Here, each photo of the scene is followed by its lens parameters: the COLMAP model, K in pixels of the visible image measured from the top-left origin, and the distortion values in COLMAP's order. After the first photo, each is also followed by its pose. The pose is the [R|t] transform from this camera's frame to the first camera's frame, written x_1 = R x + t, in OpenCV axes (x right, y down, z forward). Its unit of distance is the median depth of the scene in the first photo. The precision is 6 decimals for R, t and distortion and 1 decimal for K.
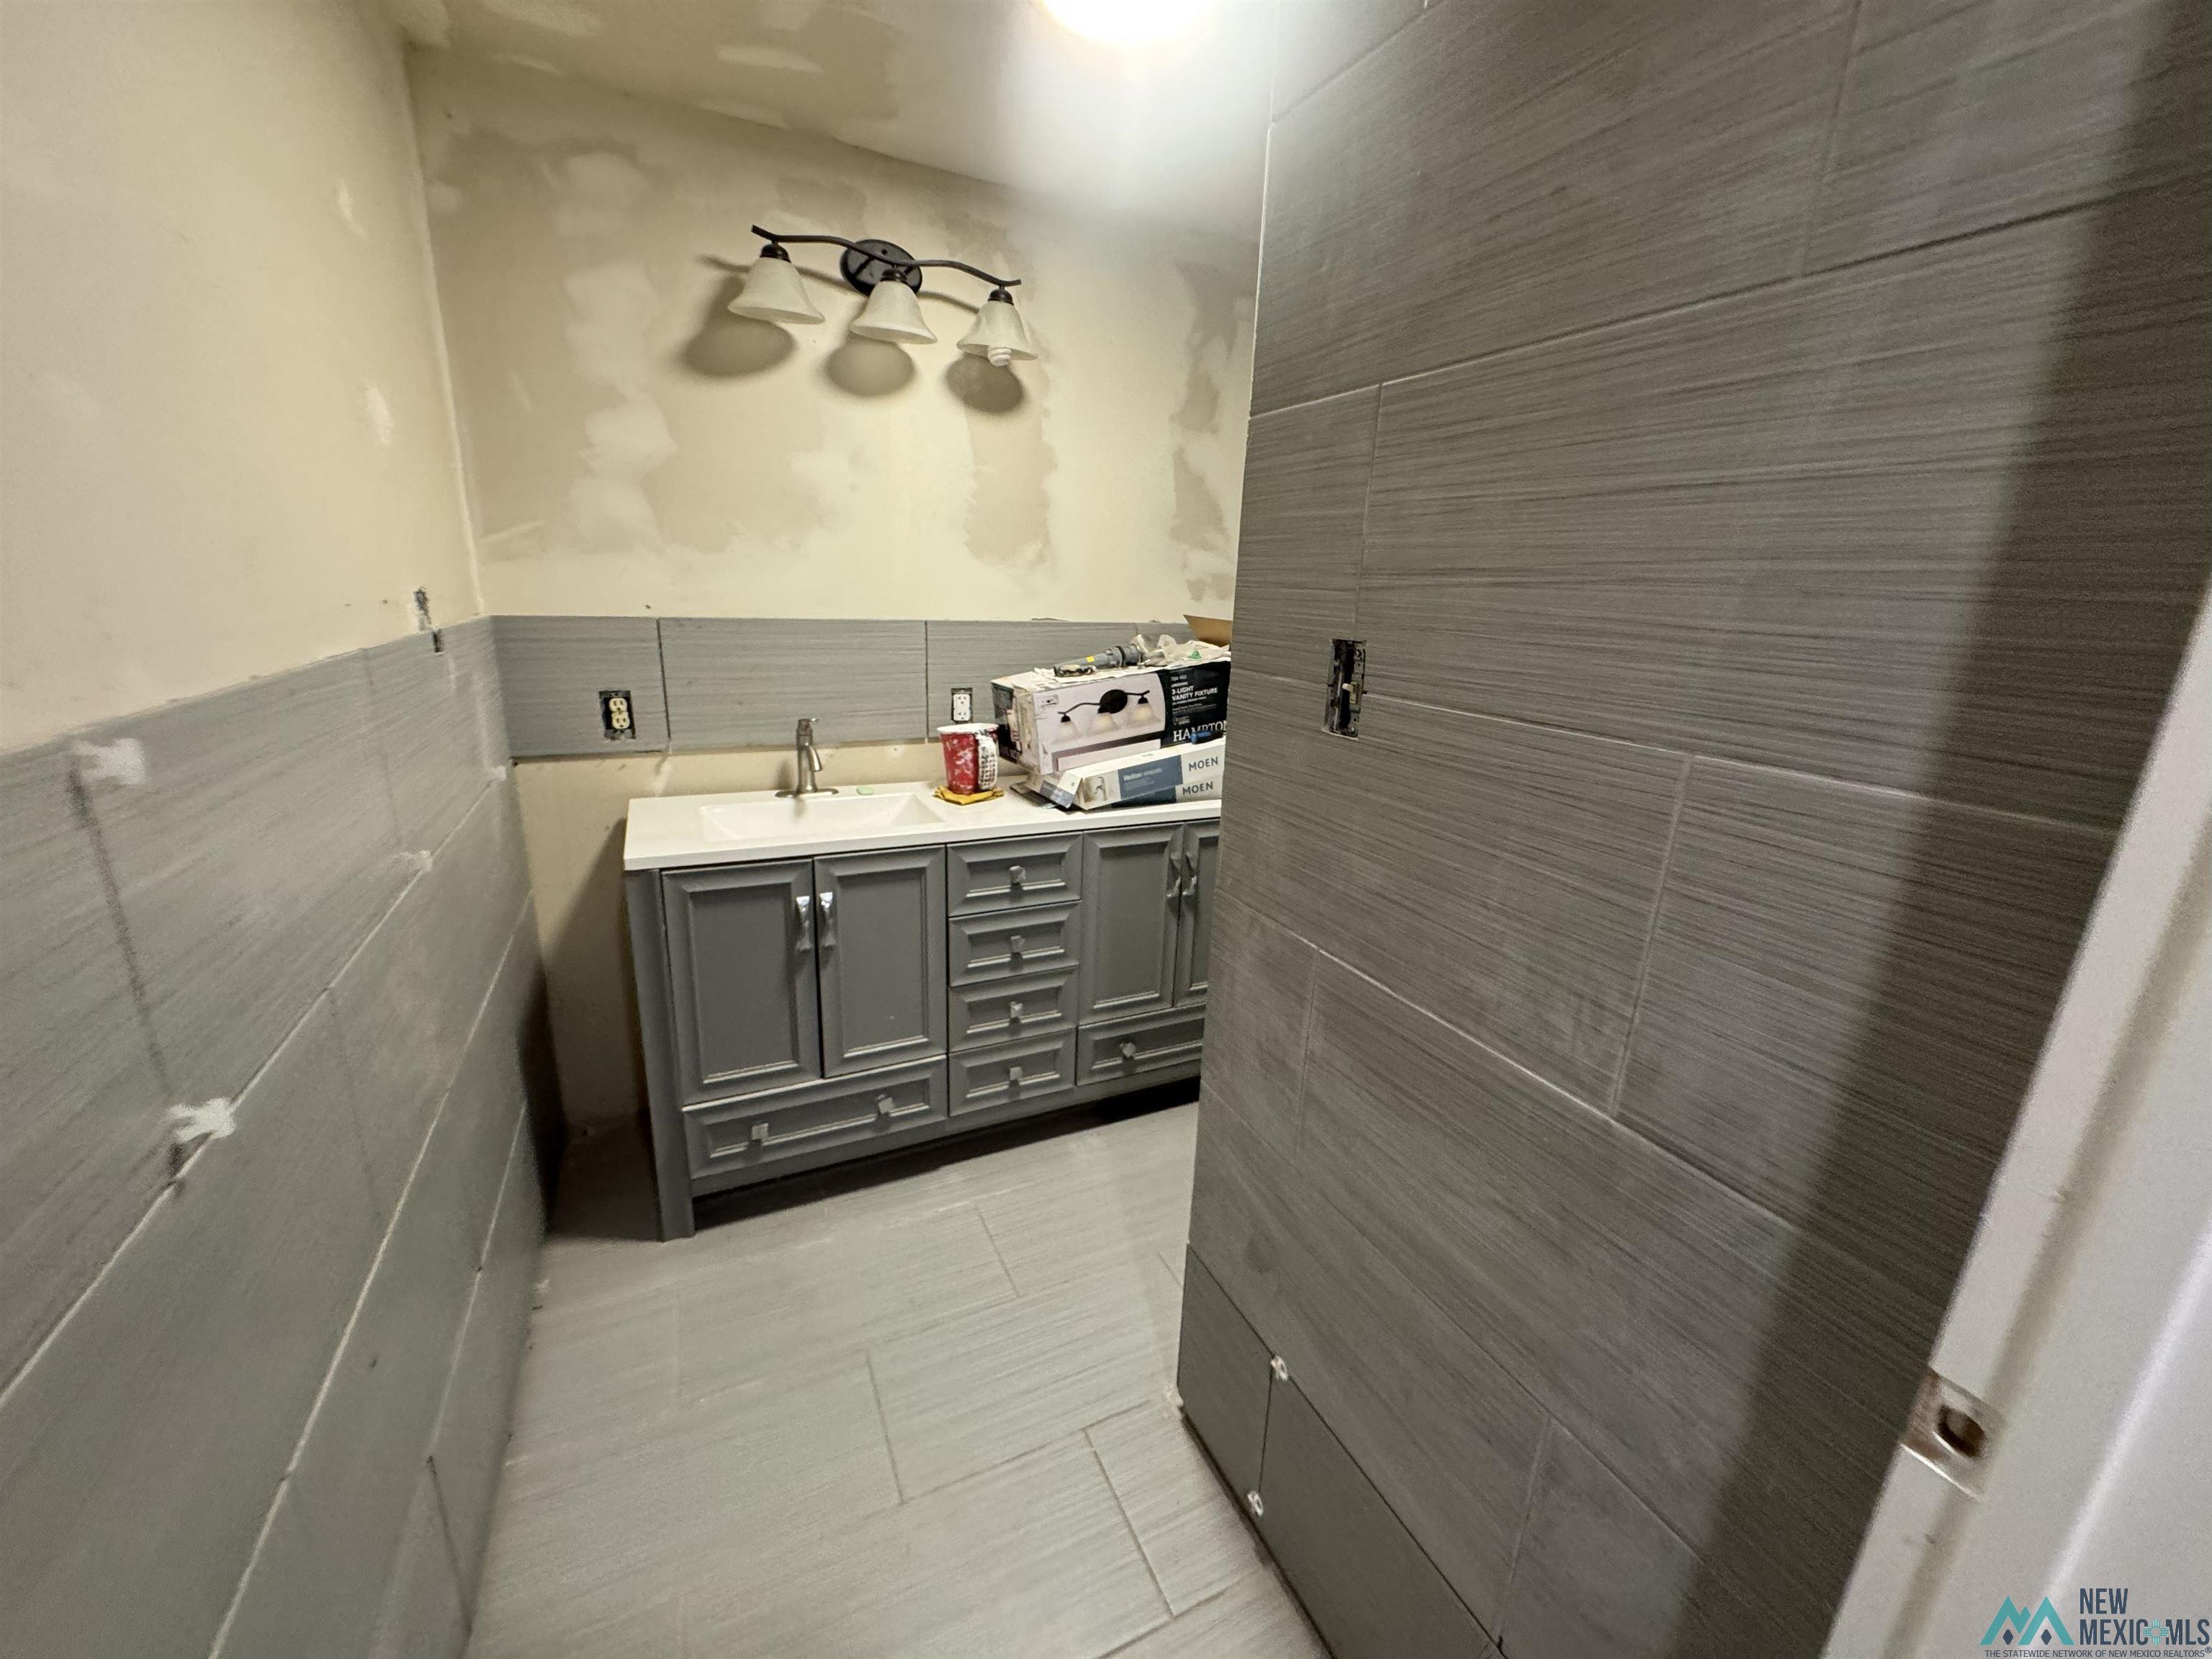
lens RADIAL K [[889.4, 0, 1105.3], [0, 889.4, 829.1], [0, 0, 1]] dist [-0.001636, 0.000594]
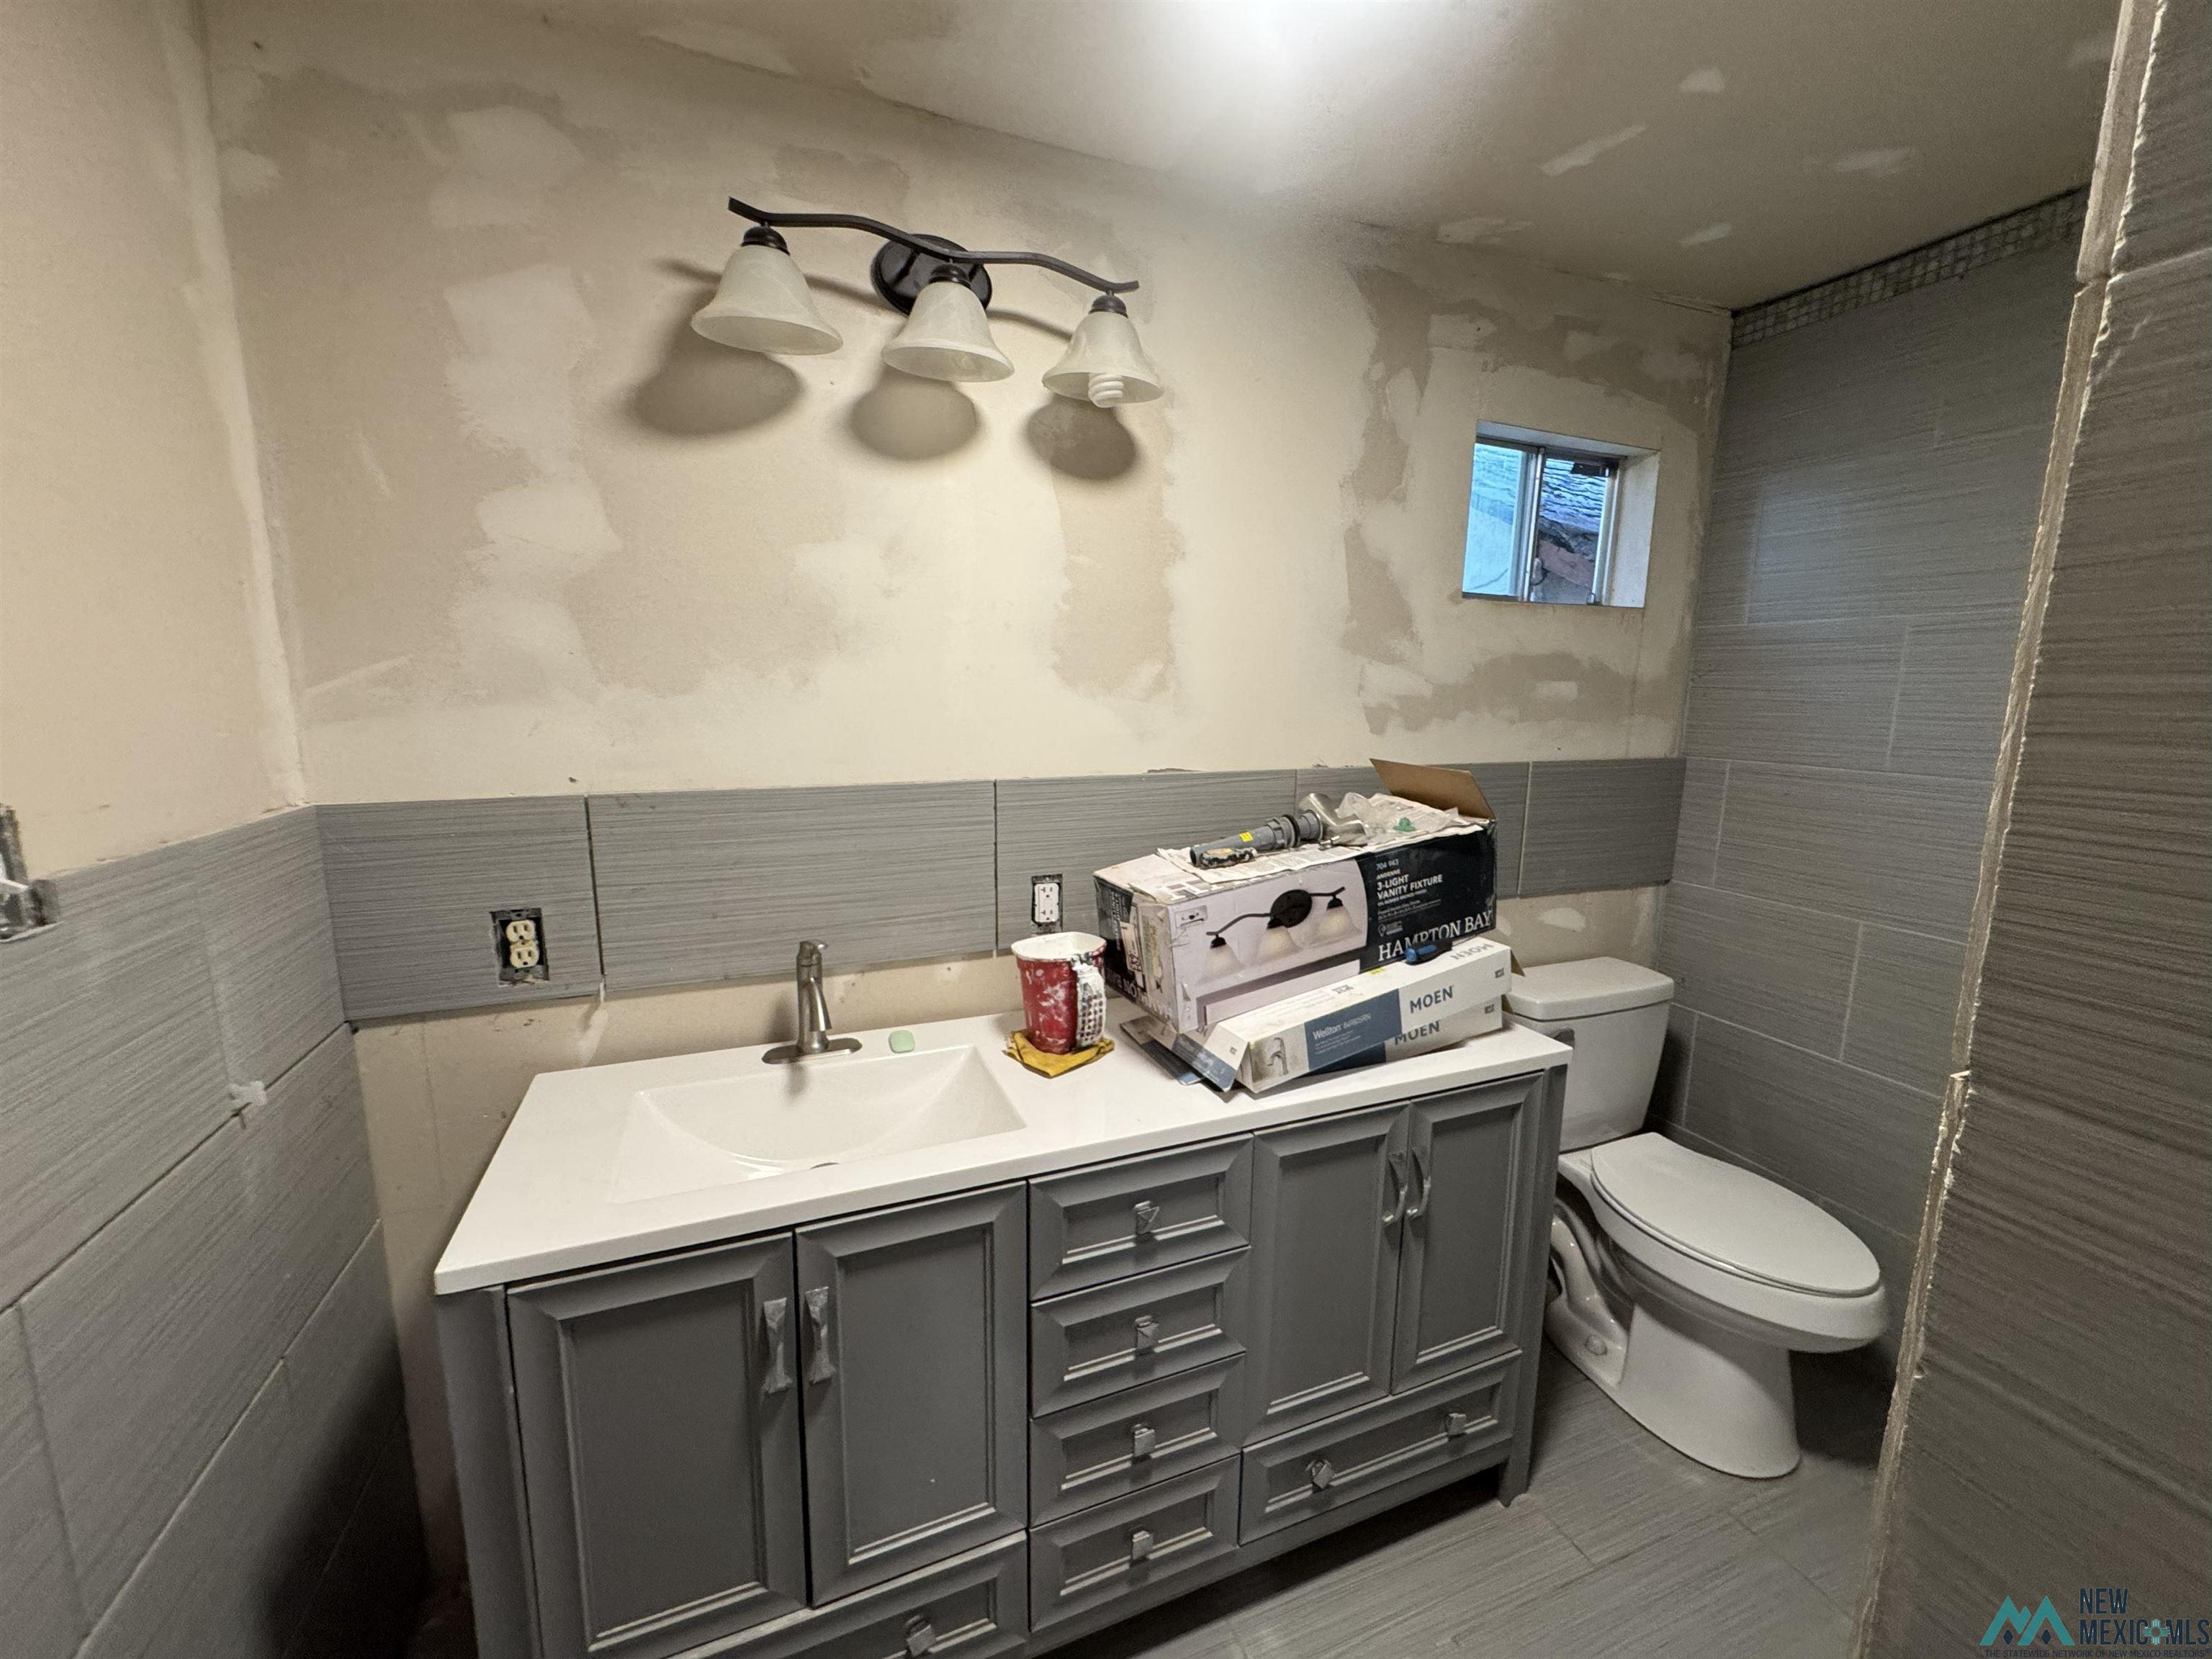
lens RADIAL K [[889.4, 0, 1105.3], [0, 889.4, 829.1], [0, 0, 1]] dist [-0.001636, 0.000594]
pose [[0.997314, -0.017089, -0.071227, -0.079000], [0.009118, 0.993804, -0.110769, -0.136784], [0.072679, 0.109822, 0.991291, 0.382002]]
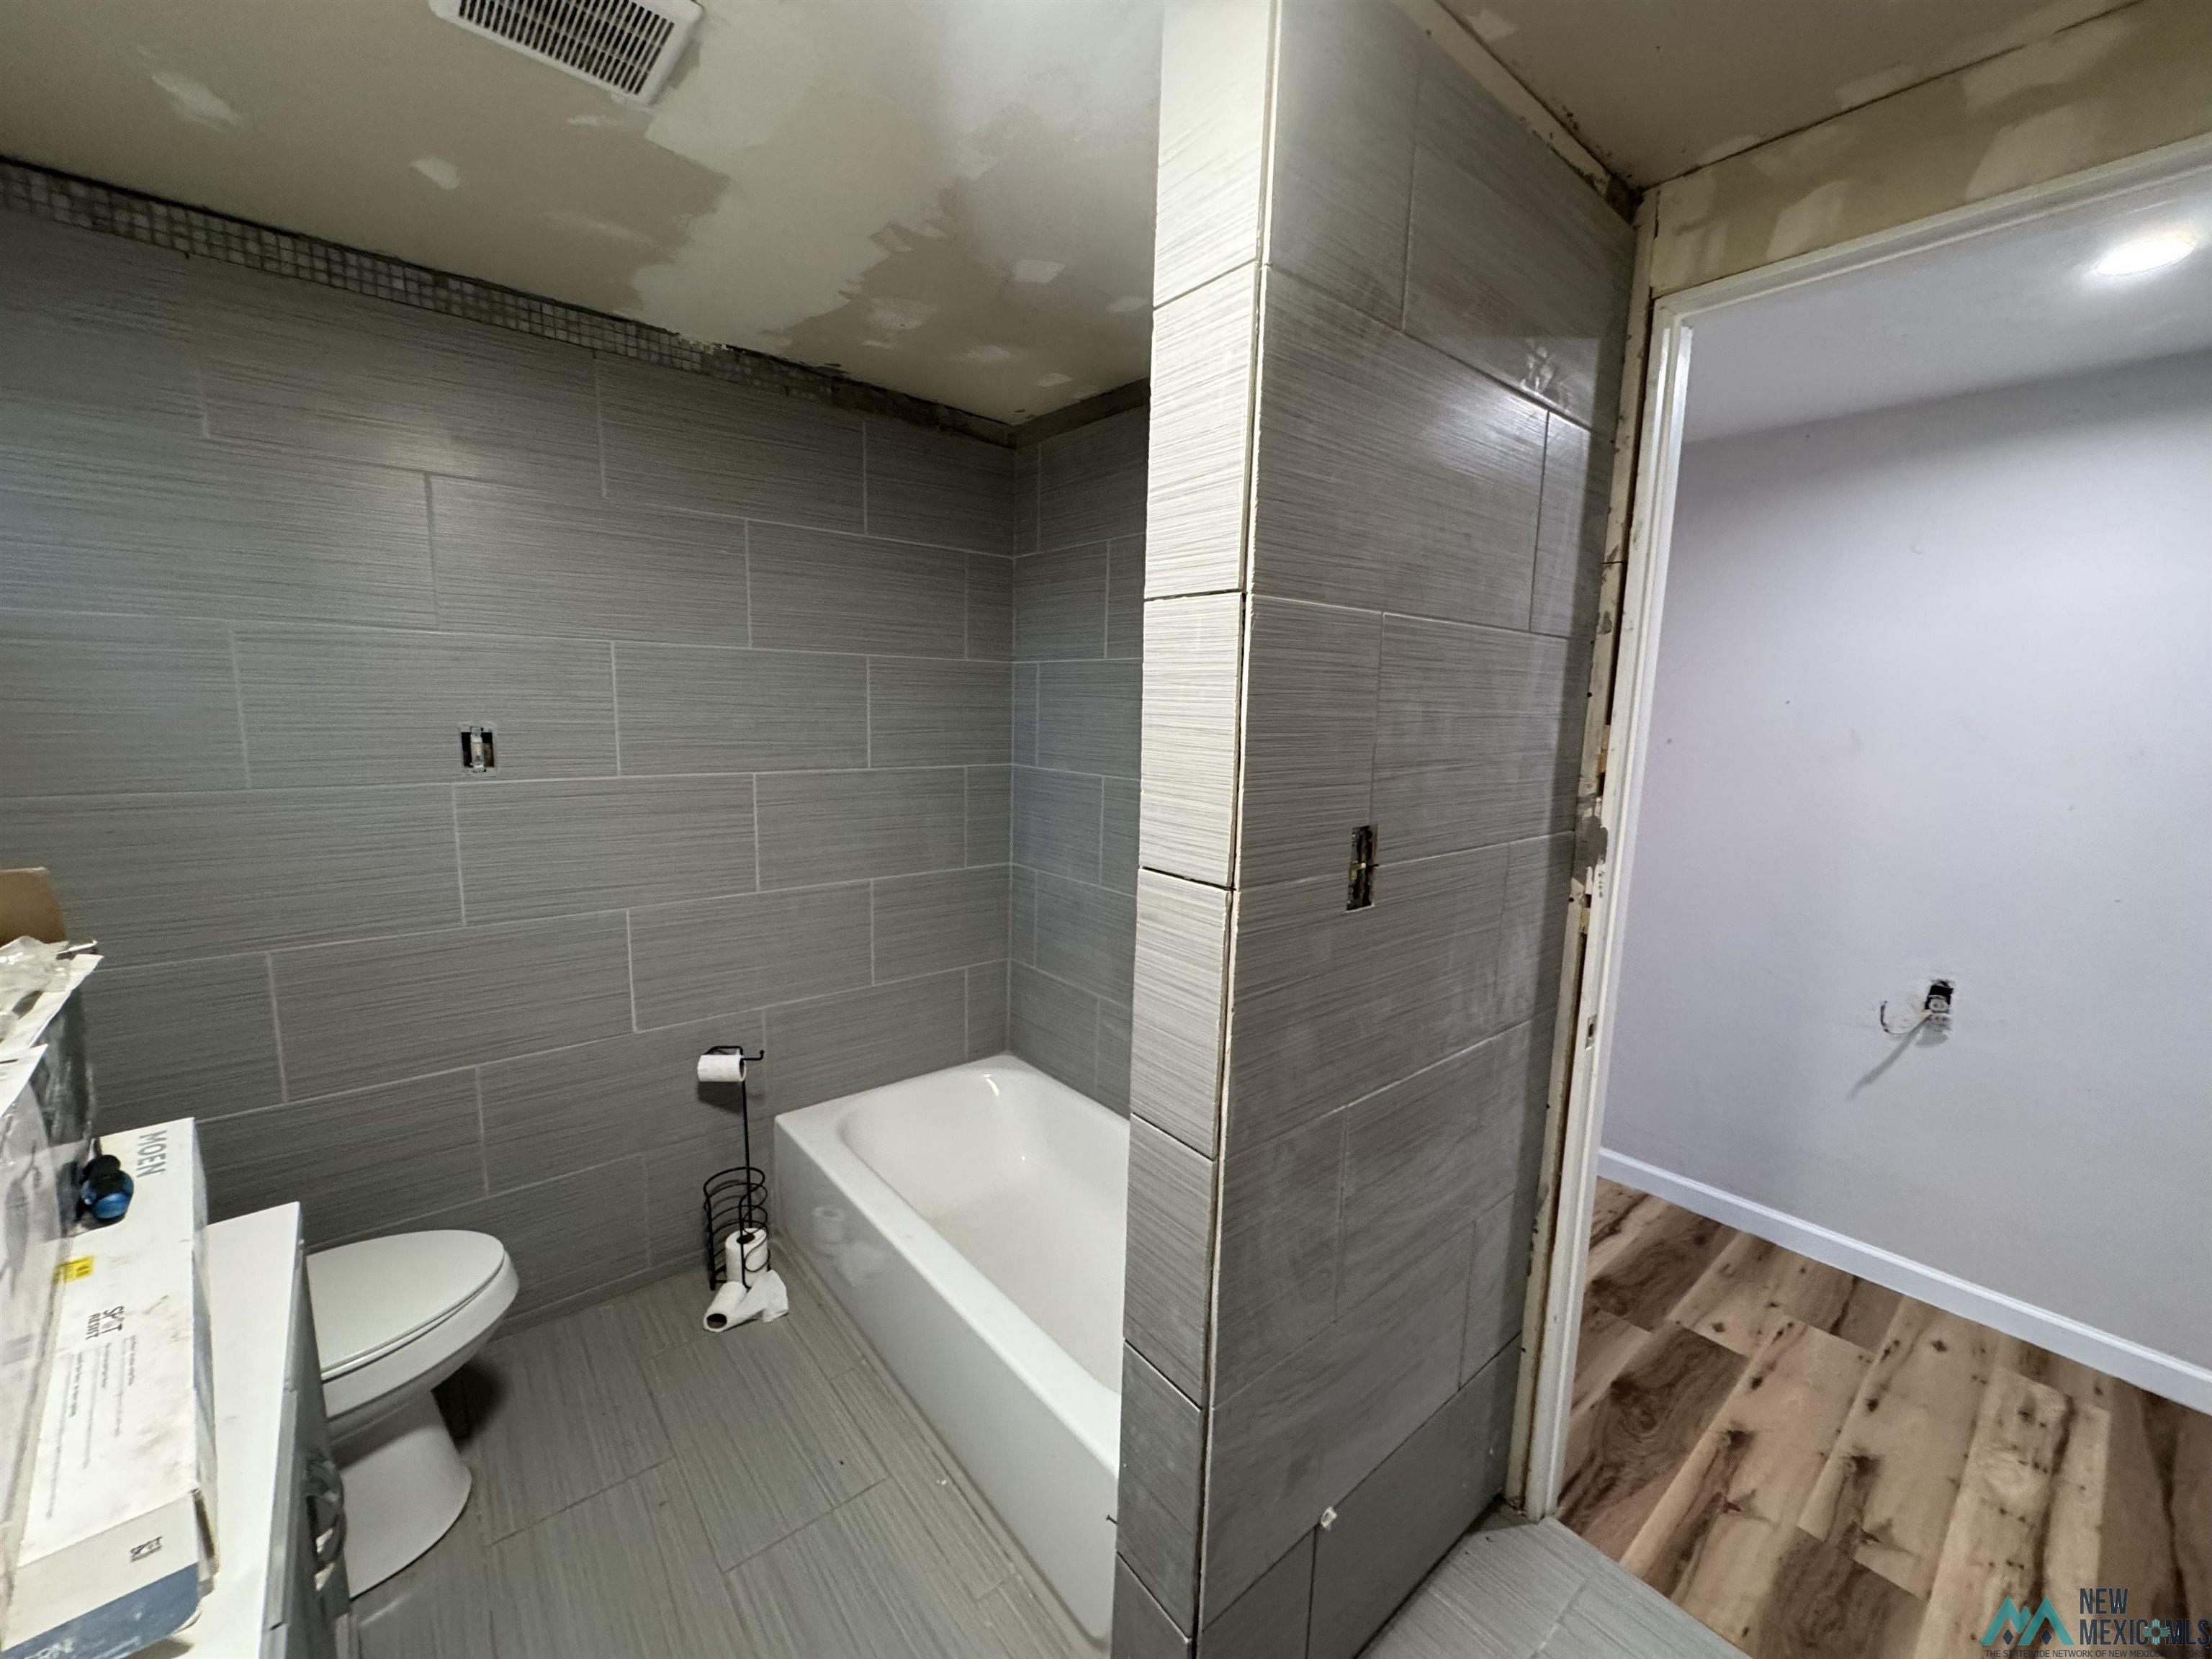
lens RADIAL K [[889.4, 0, 1105.3], [0, 889.4, 829.1], [0, 0, 1]] dist [-0.001636, 0.000594]
pose [[-0.249254, -0.182779, 0.951033, -0.338262], [0.227714, 0.943433, 0.240999, -0.264322], [-0.941286, 0.276634, -0.193534, 0.730601]]
